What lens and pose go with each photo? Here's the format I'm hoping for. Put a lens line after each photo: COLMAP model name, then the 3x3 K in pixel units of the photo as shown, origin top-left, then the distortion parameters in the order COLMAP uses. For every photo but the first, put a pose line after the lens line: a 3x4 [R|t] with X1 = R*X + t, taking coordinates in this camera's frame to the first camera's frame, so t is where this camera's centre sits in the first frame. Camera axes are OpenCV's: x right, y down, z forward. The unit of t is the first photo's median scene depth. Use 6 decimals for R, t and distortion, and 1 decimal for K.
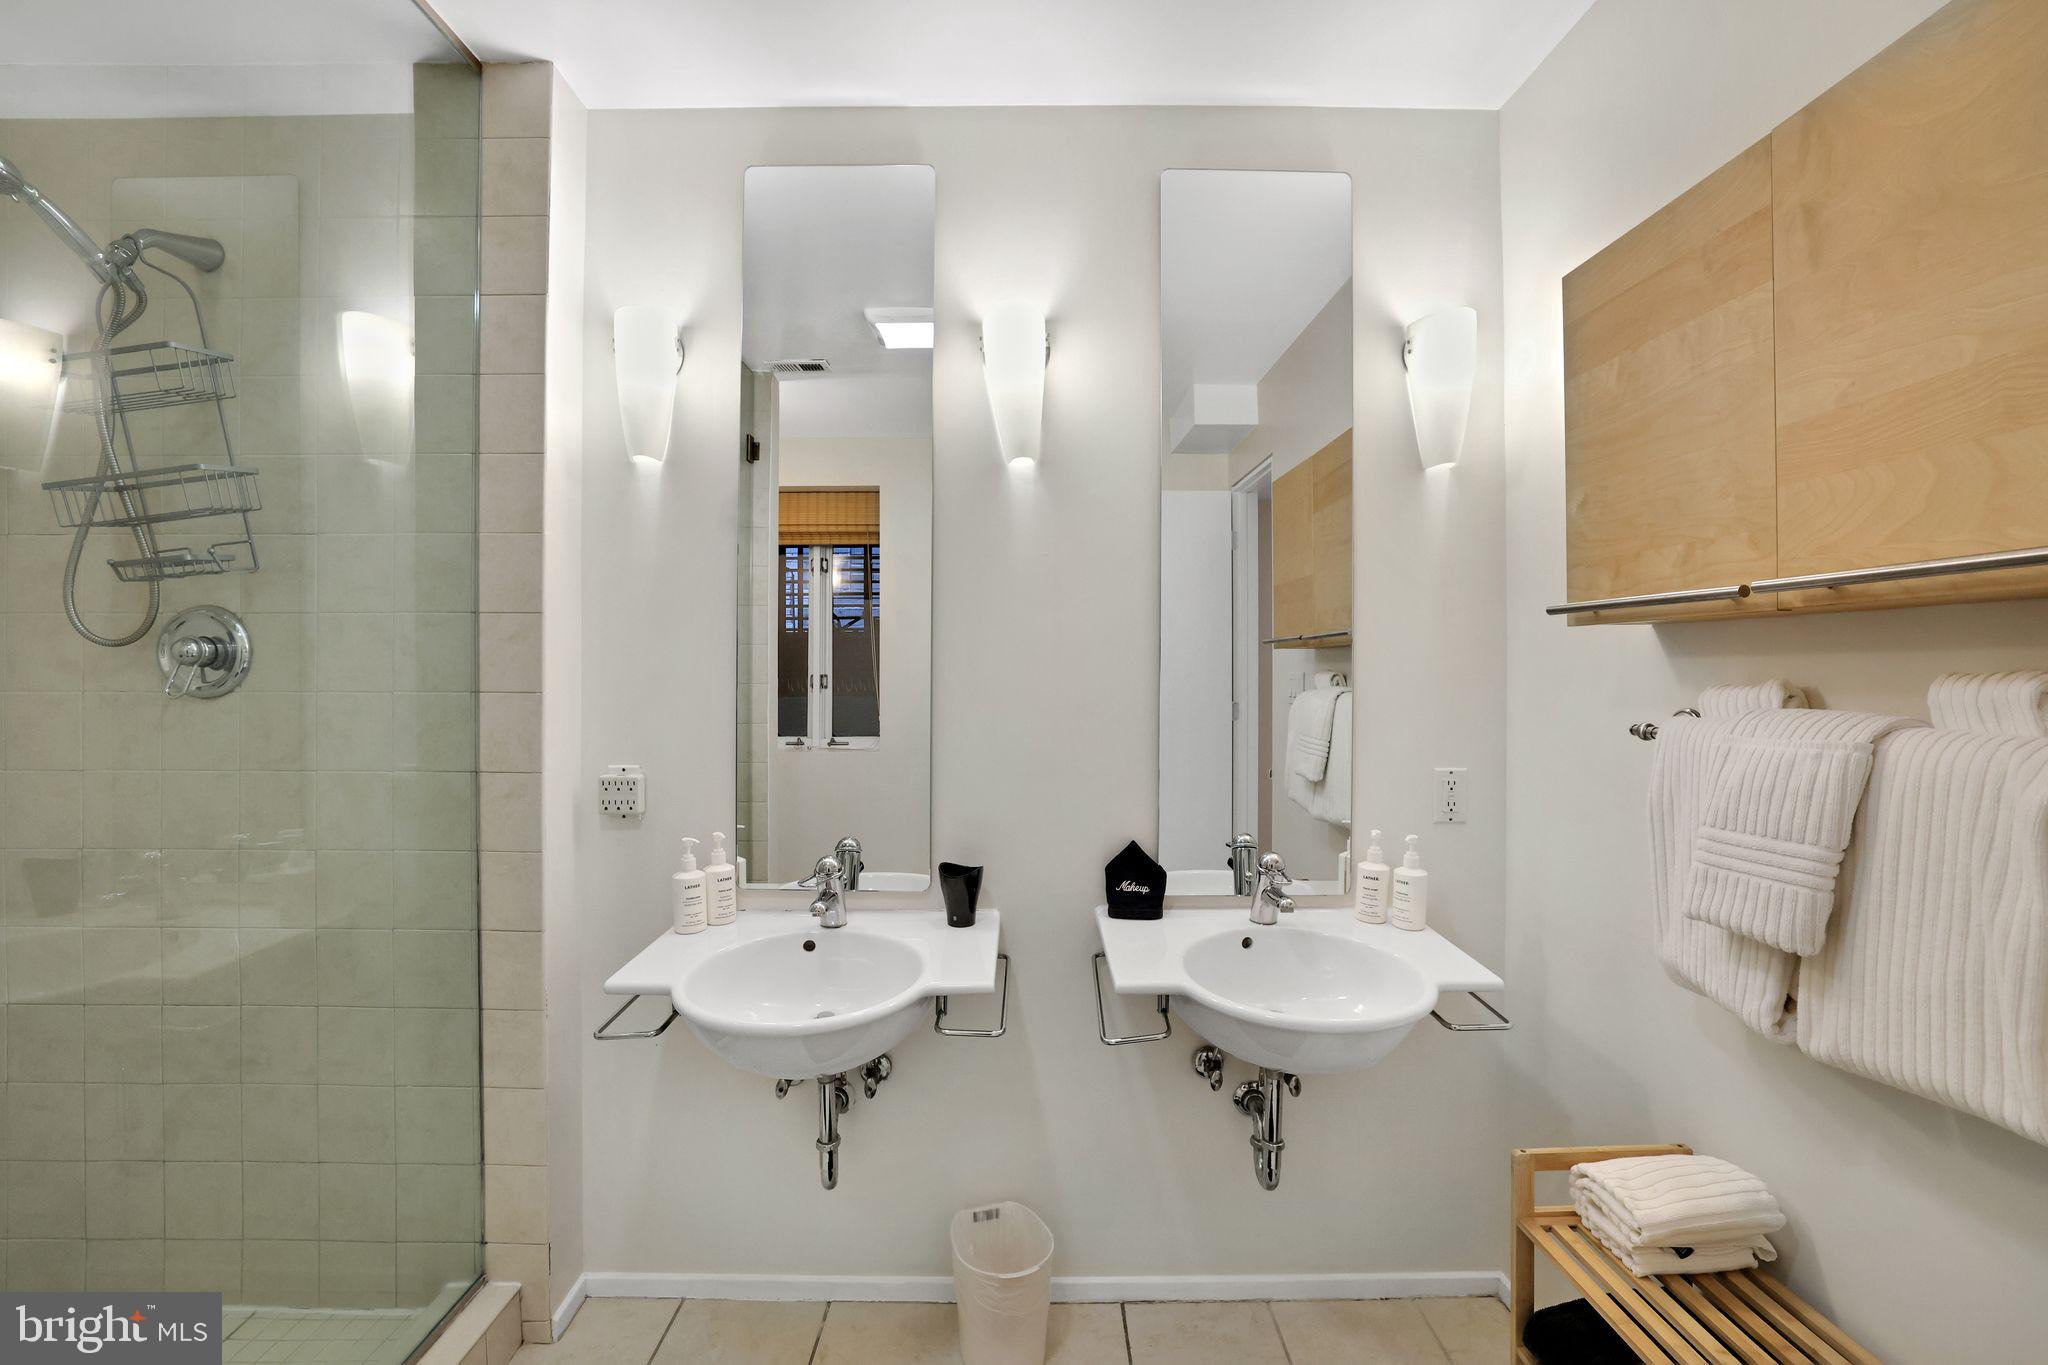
lens RADIAL K [[1029.5, 0, 1024.0], [0, 1029.5, 682.5], [0, 0, 1]] dist [-0.028911, 0.000793]
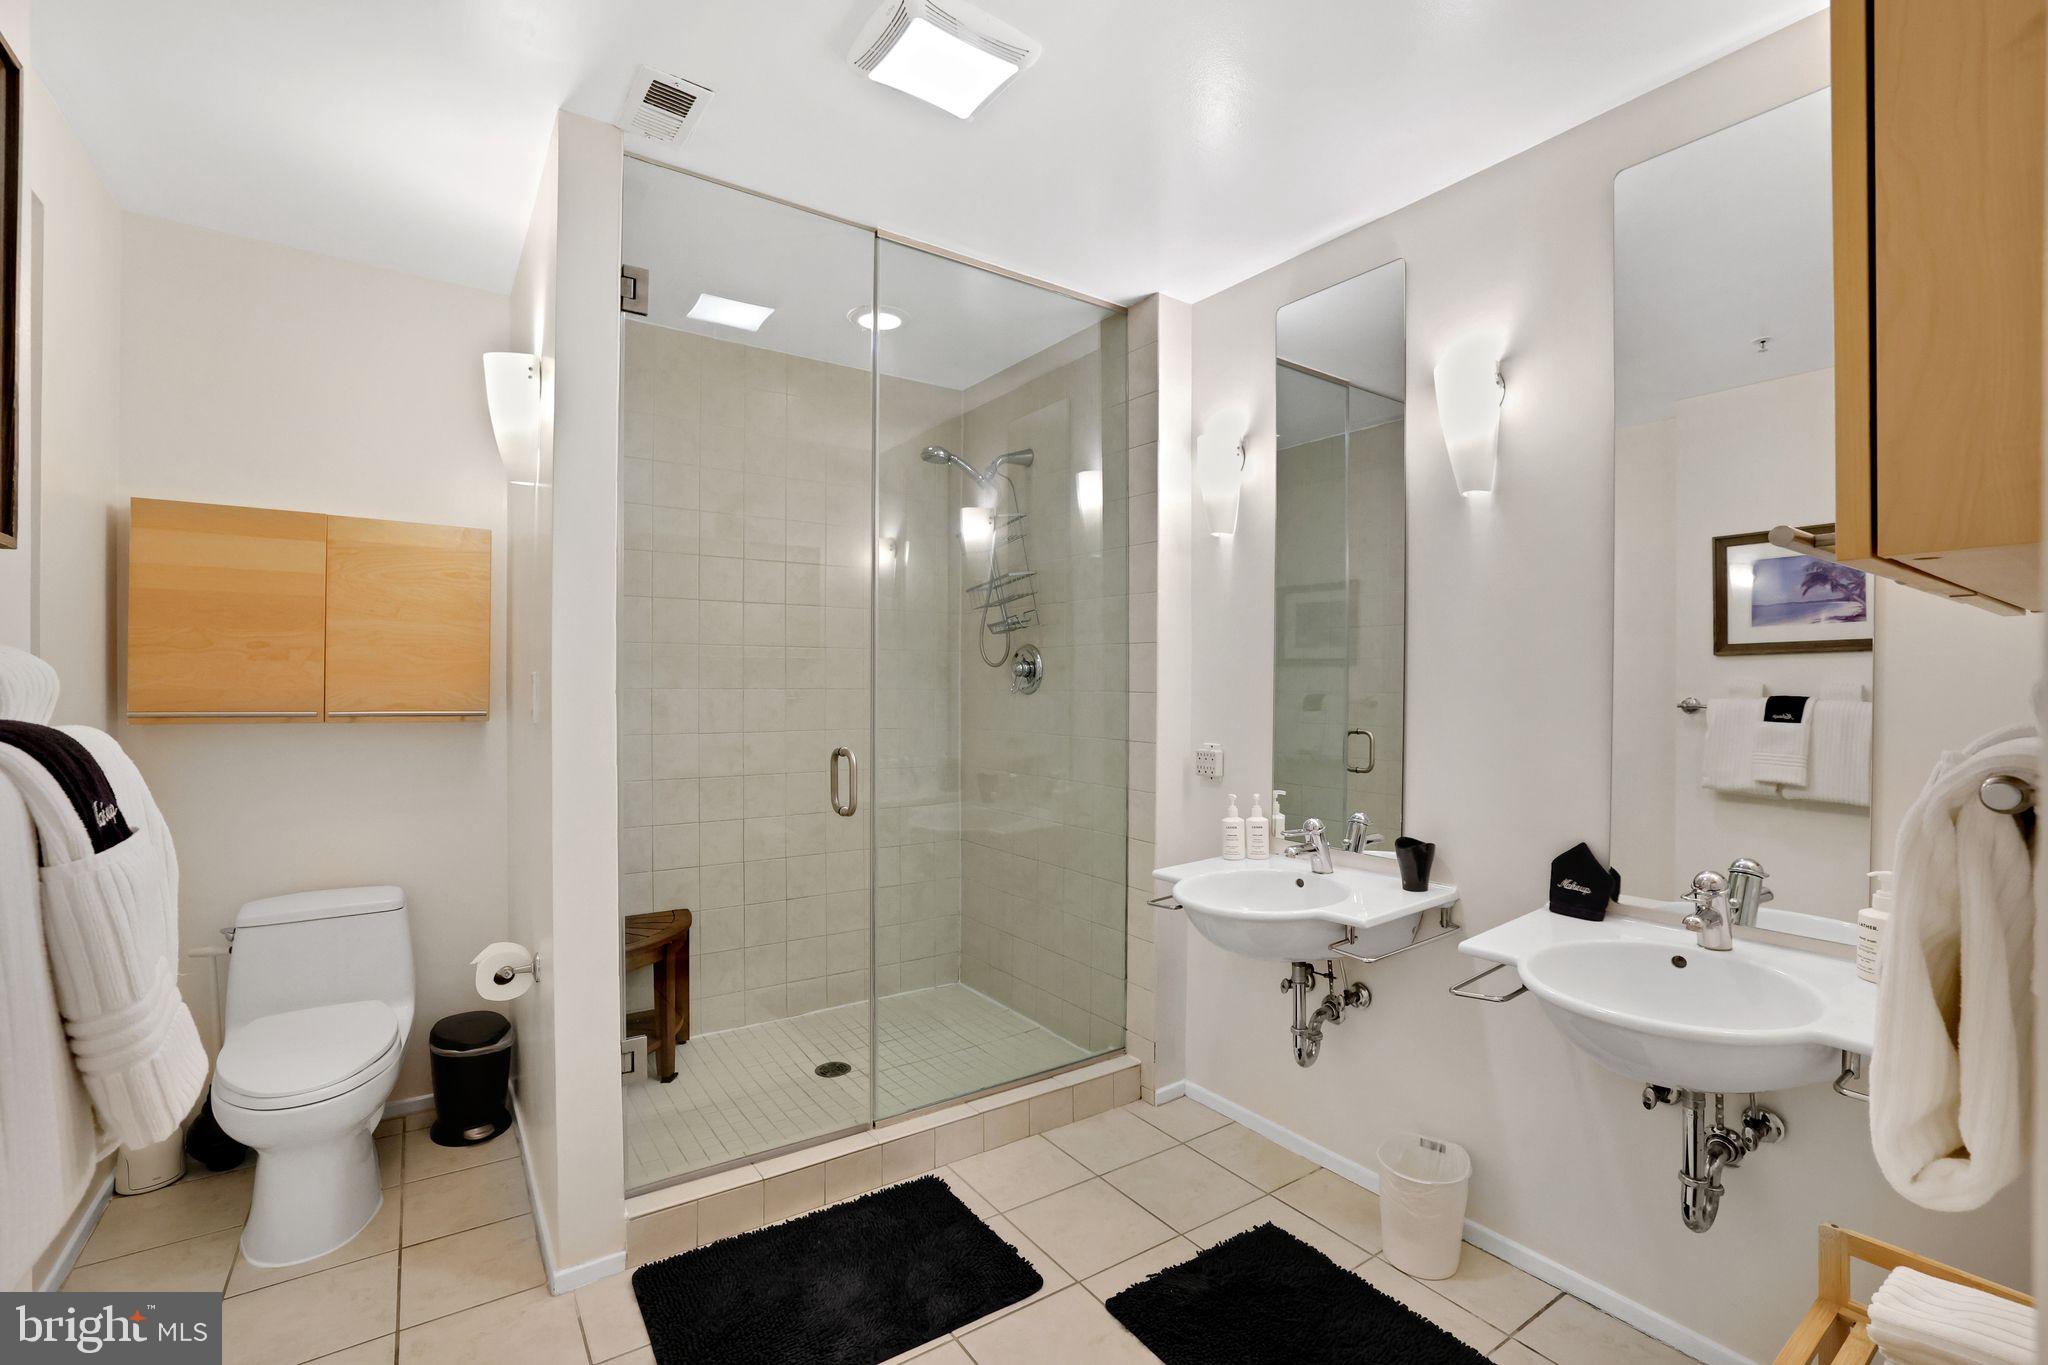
lens RADIAL K [[914.9, 0, 1022.6], [0, 914.9, 689.0], [0, 0, 1]] dist [-0.043262, -0.000205]
pose [[0.570226, 0.007327, -0.821455, 0.563694], [-0.007035, 0.999967, 0.004036, -0.000350], [0.821458, 0.003478, 0.570259, 0.023950]]
